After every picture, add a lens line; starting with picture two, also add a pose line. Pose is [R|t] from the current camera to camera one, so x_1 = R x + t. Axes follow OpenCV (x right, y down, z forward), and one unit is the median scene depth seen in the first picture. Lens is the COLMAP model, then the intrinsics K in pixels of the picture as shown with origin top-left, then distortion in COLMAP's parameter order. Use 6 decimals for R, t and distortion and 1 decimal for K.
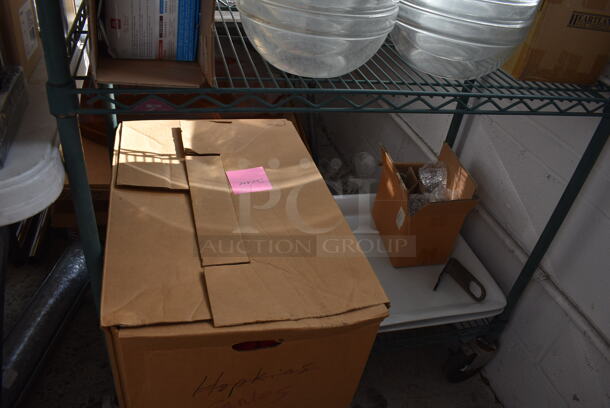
lens RADIAL K [[476.4, 0, 305.0], [0, 476.4, 204.0], [0, 0, 1]] dist [-0.087168, 0.006912]
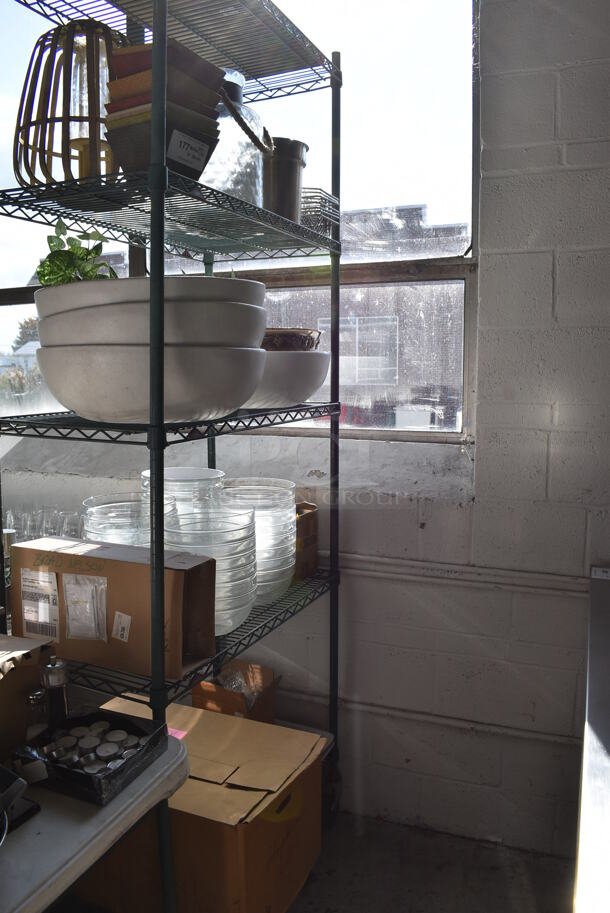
lens RADIAL K [[713.1, 0, 305.0], [0, 713.1, 456.5], [0, 0, 1]] dist [-0.087168, 0.006912]
pose [[0.636846, -0.207118, 0.742650, -1.085847], [0.497915, 0.845918, -0.191059, -0.135735], [-0.588650, 0.491452, 0.641846, -0.765192]]
